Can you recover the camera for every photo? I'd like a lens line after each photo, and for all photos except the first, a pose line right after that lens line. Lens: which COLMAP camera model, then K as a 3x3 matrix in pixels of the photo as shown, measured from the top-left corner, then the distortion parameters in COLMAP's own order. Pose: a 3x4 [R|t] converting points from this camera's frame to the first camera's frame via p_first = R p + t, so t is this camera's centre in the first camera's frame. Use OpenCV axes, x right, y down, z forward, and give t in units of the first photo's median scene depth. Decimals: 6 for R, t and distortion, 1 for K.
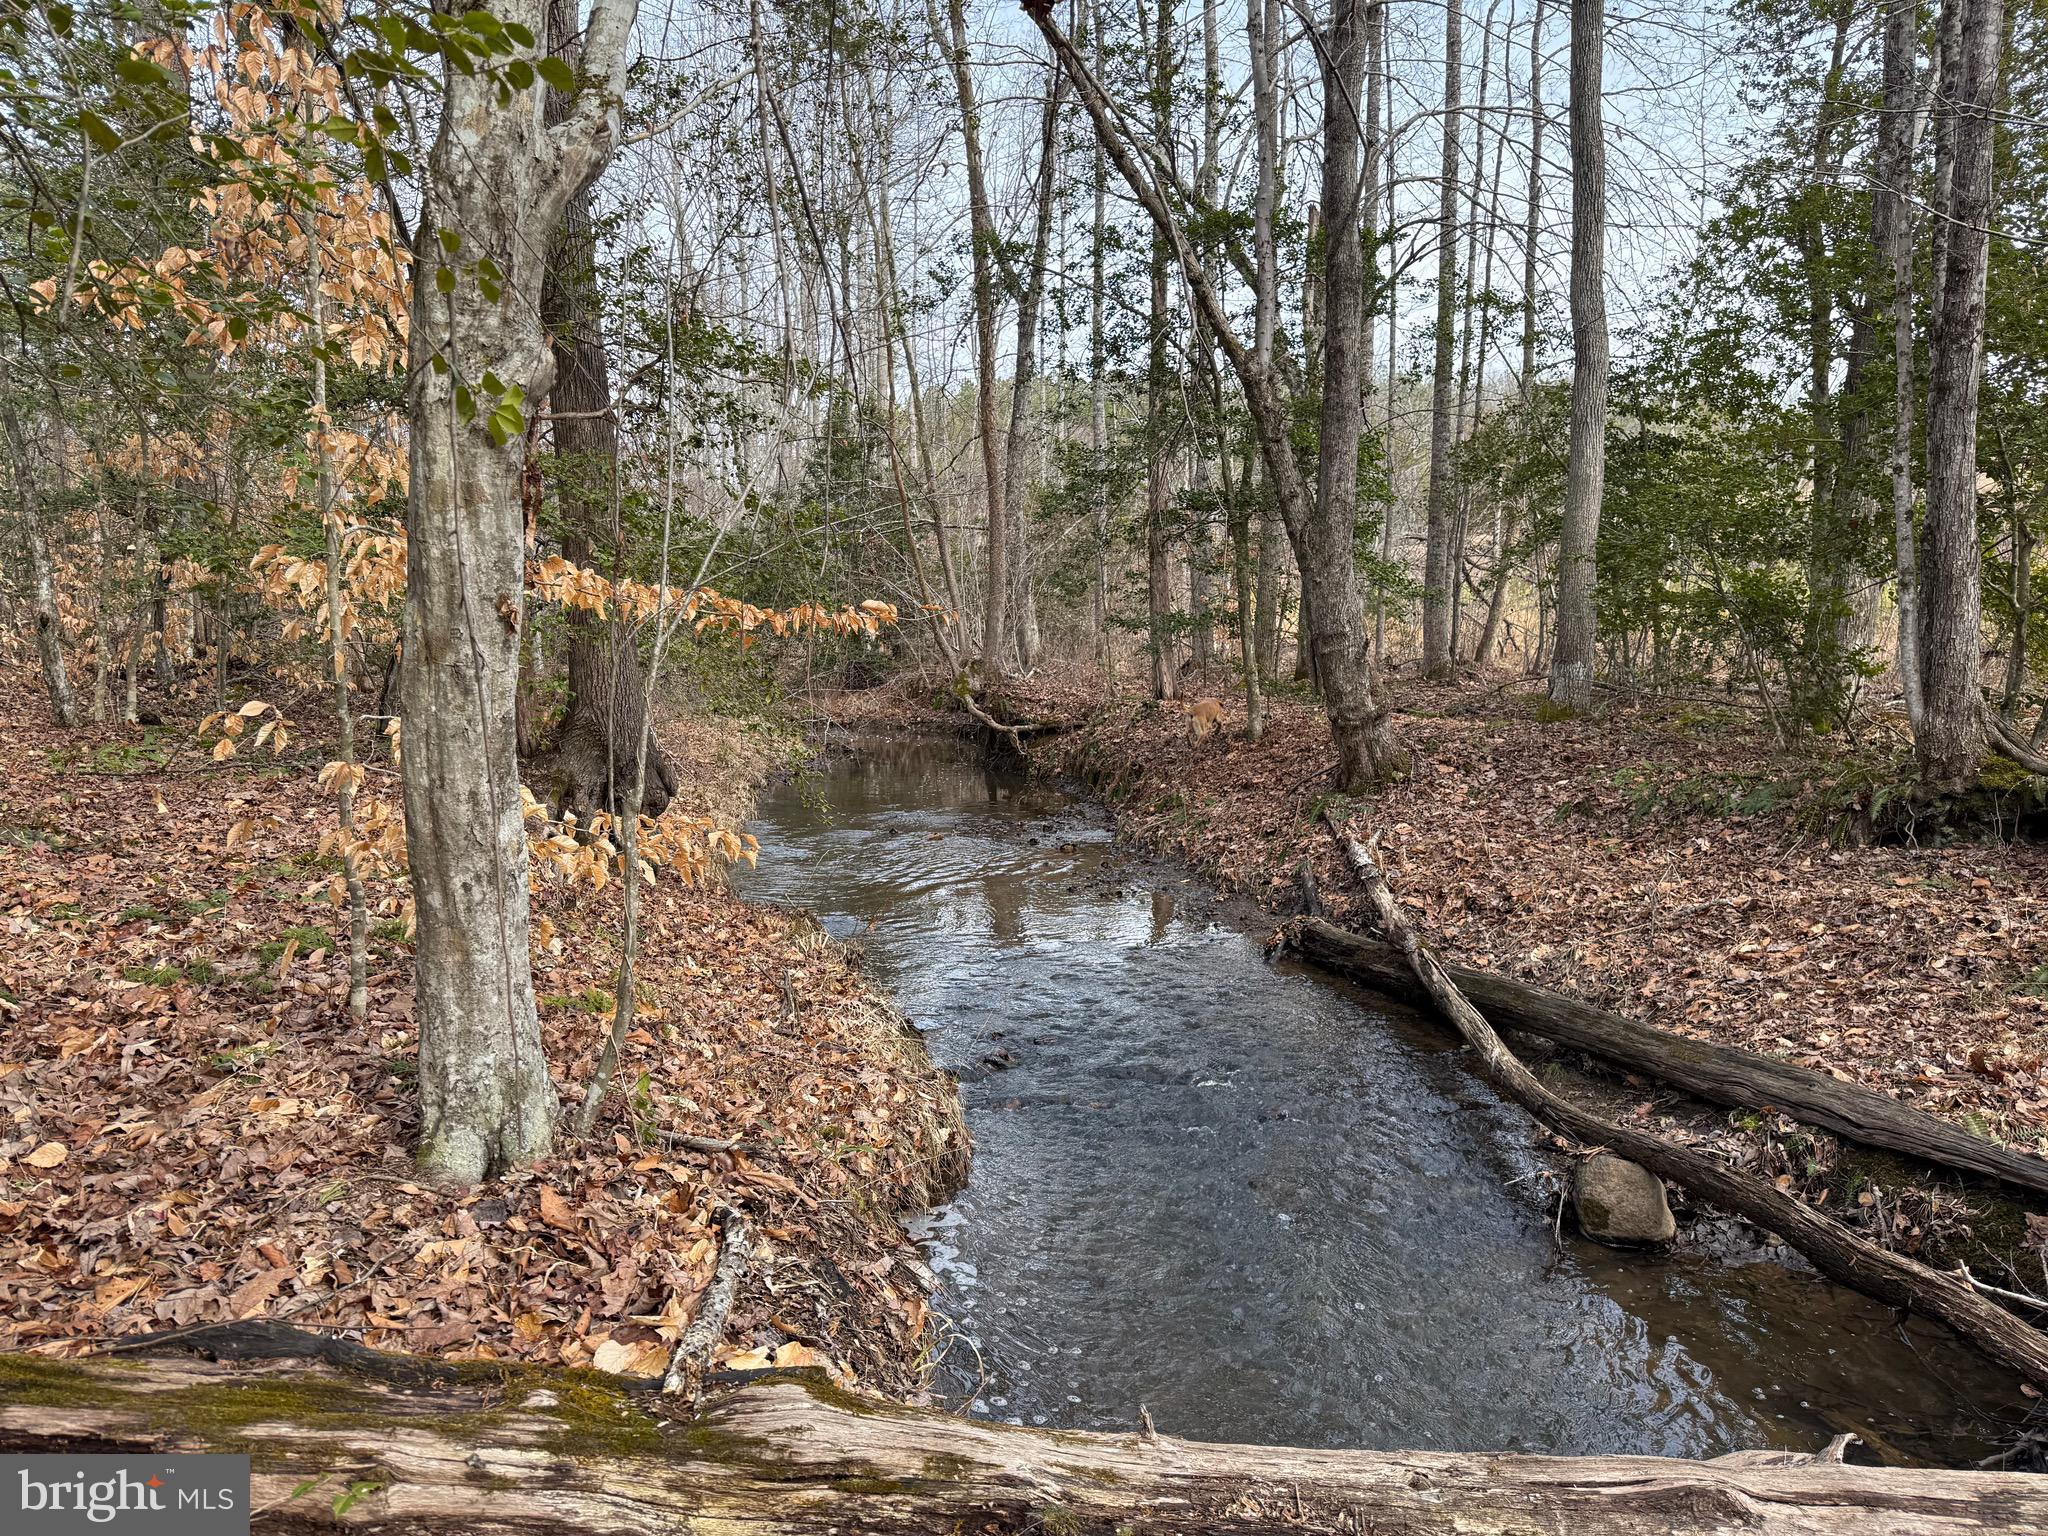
lens RADIAL K [[1416.1, 0, 1018.4], [0, 1416.1, 784.9], [0, 0, 1]] dist [0.024633, -0.032419]
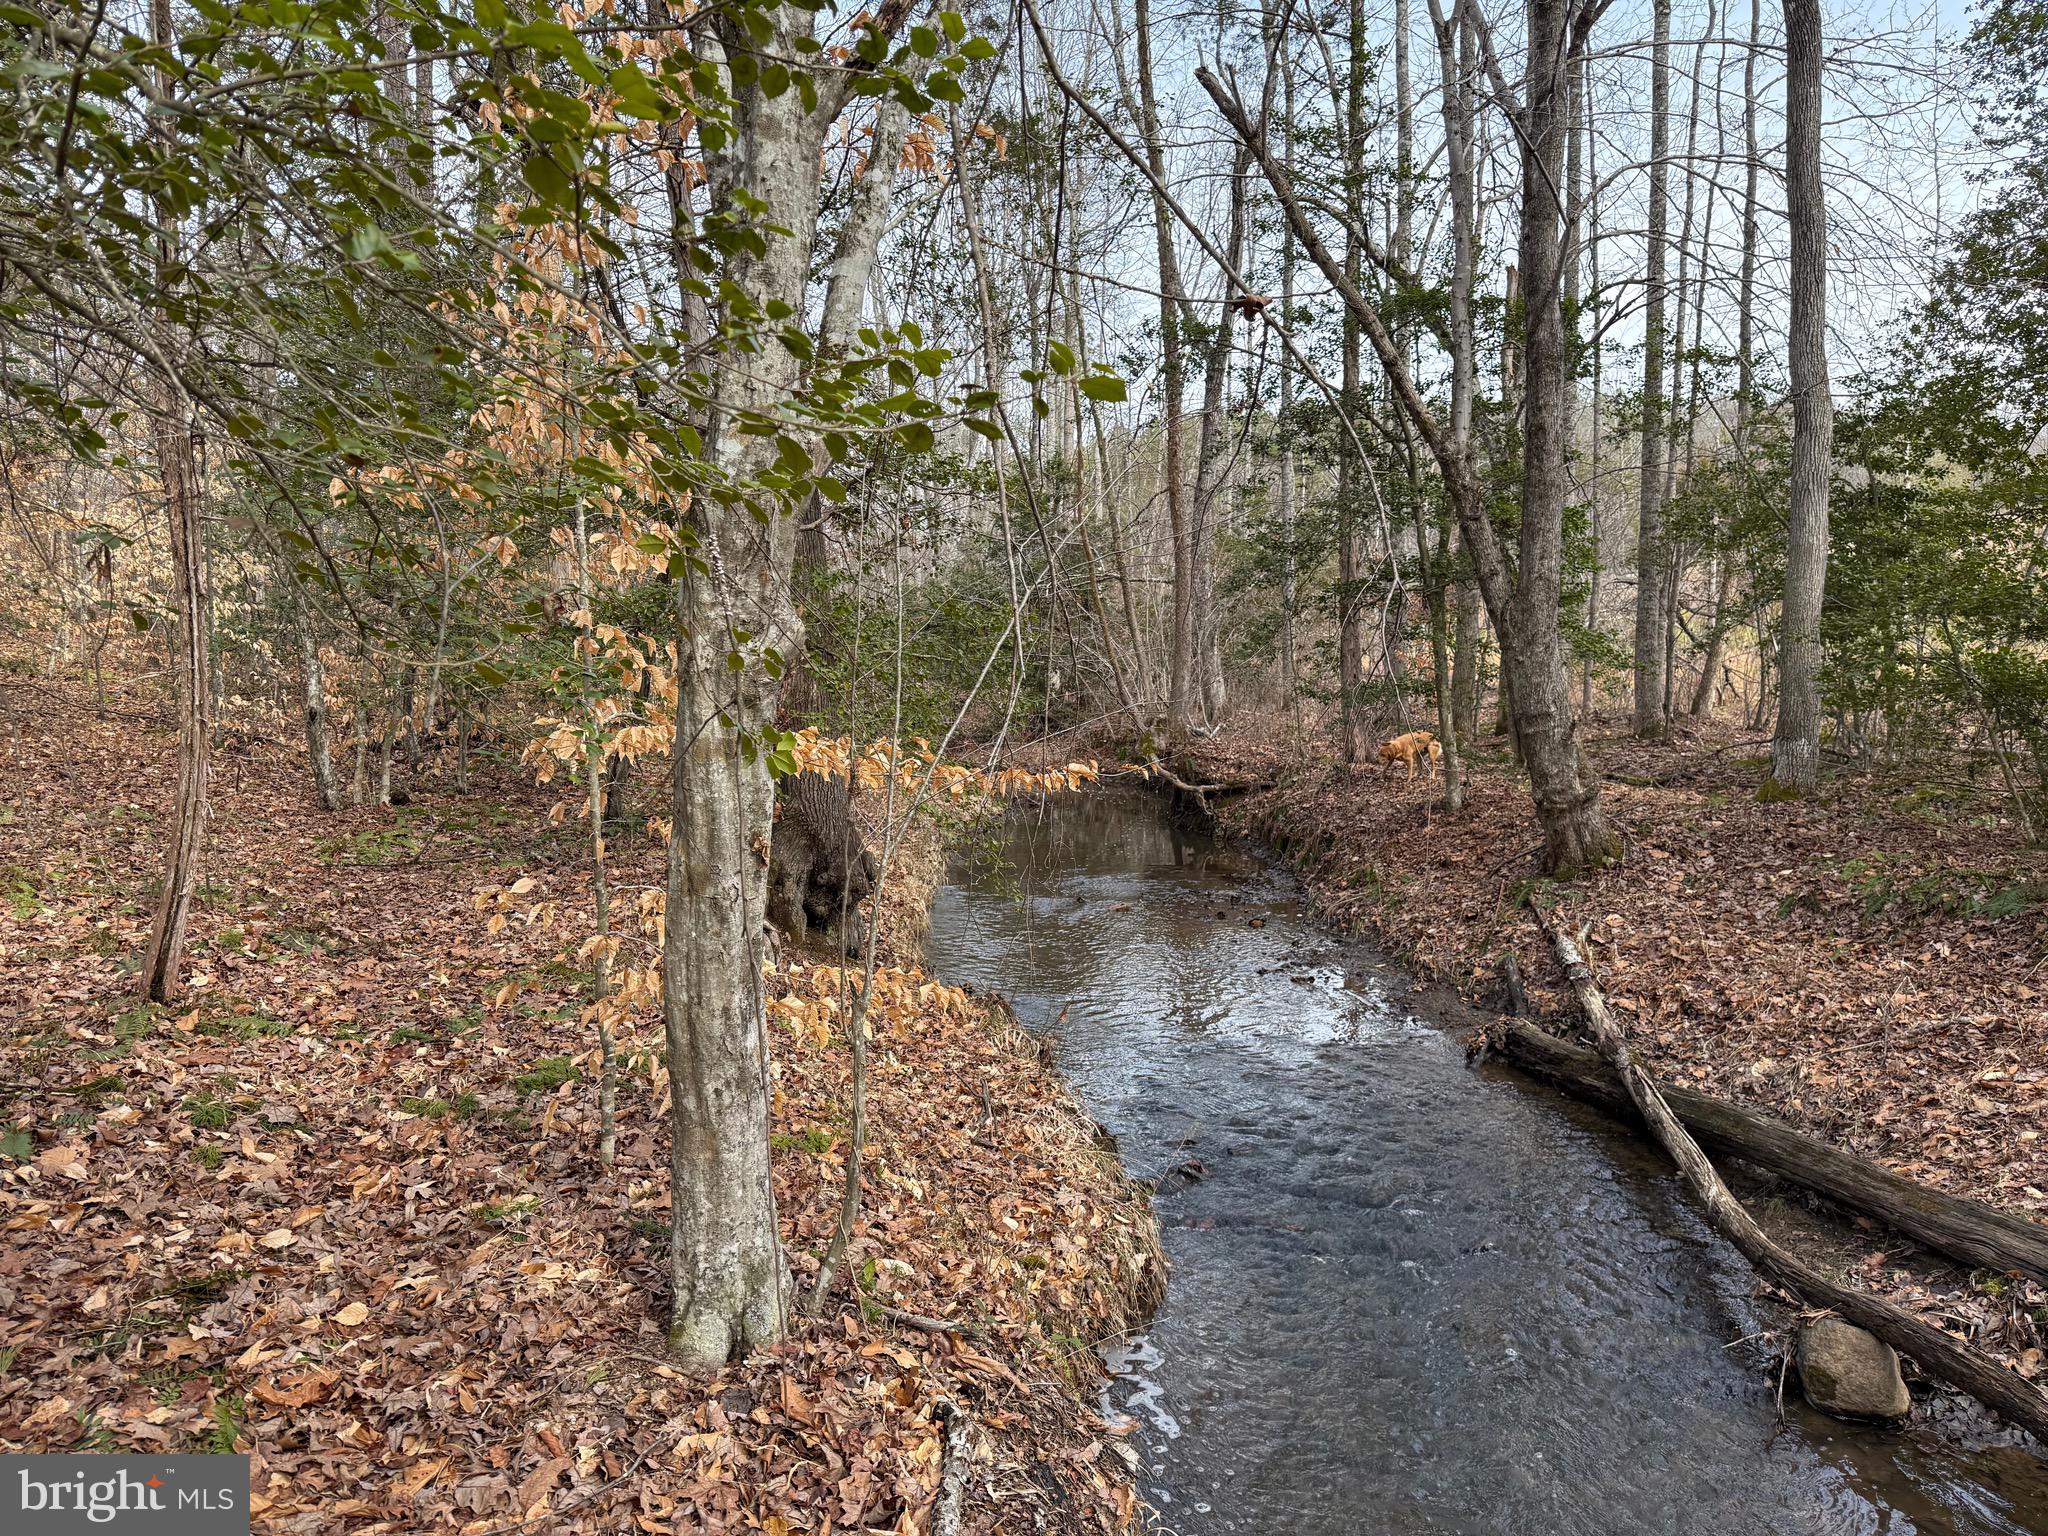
lens RADIAL K [[1433.7, 0, 1022.4], [0, 1433.7, 763.7], [0, 0, 1]] dist [0.004285, -0.005432]
pose [[0.992036, -0.001225, -0.125951, -0.005680], [-0.001843, 0.999704, -0.024244, -0.062283], [0.125943, 0.024283, 0.991740, -0.028975]]
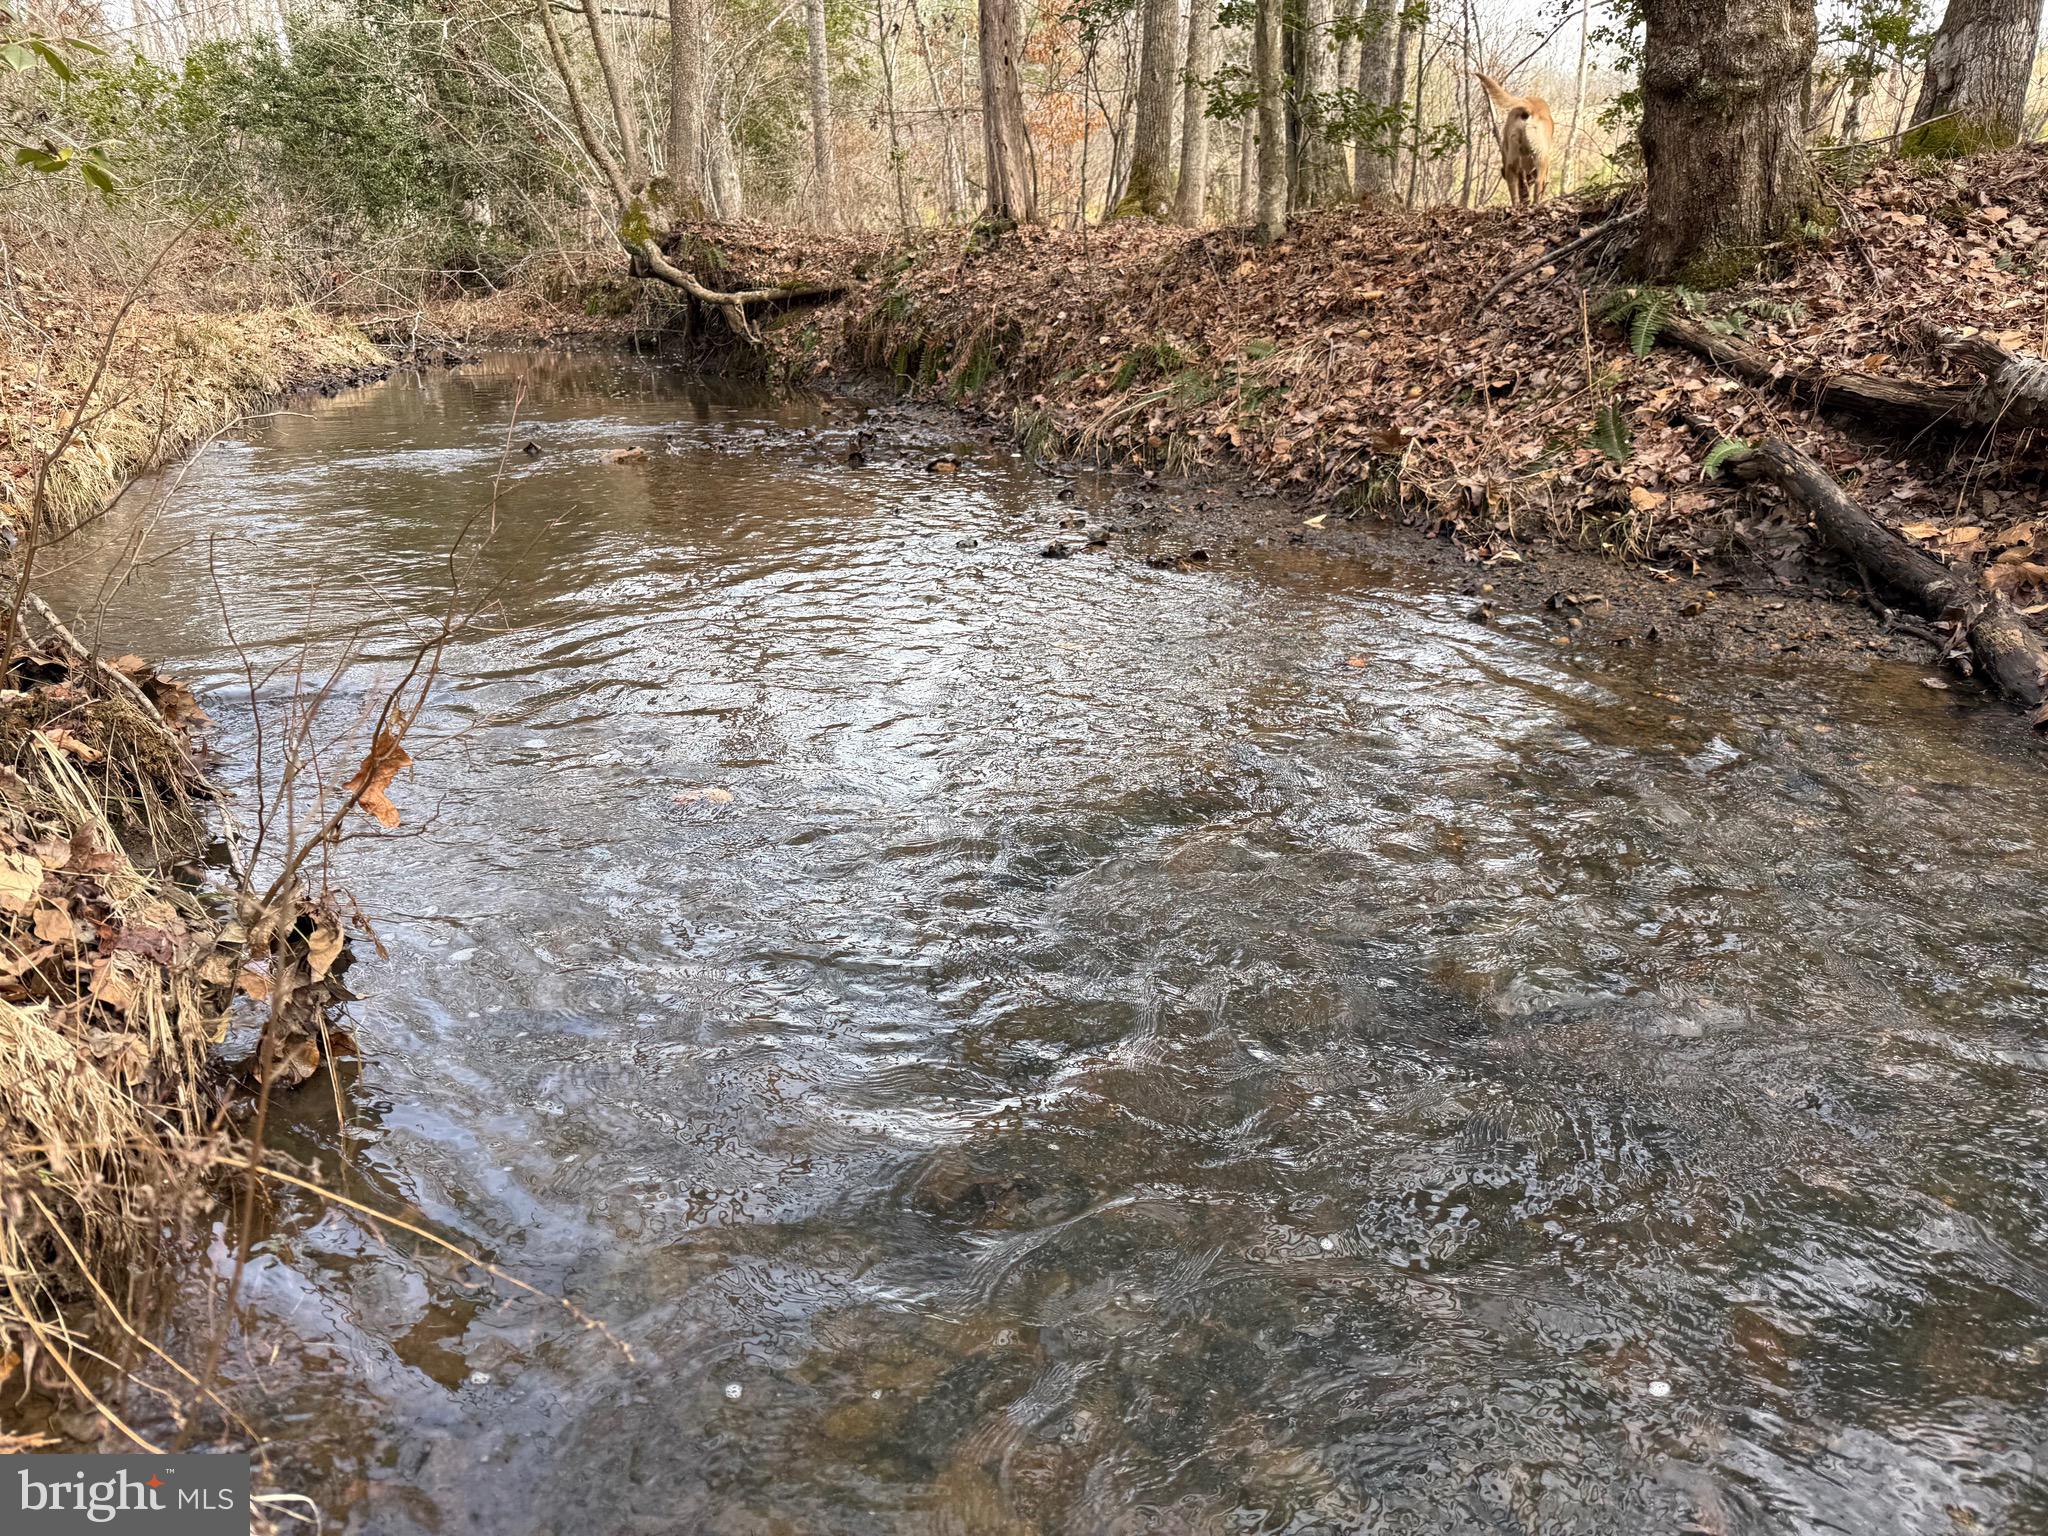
lens RADIAL K [[1394.5, 0, 1021.9], [0, 1394.5, 794.3], [0, 0, 1]] dist [0.040802, -0.059385]
pose [[0.972921, -0.080856, 0.216534, -0.067484], [0.029035, 0.972151, 0.232552, 0.064027], [-0.229307, -0.219967, 0.948173, 0.826202]]
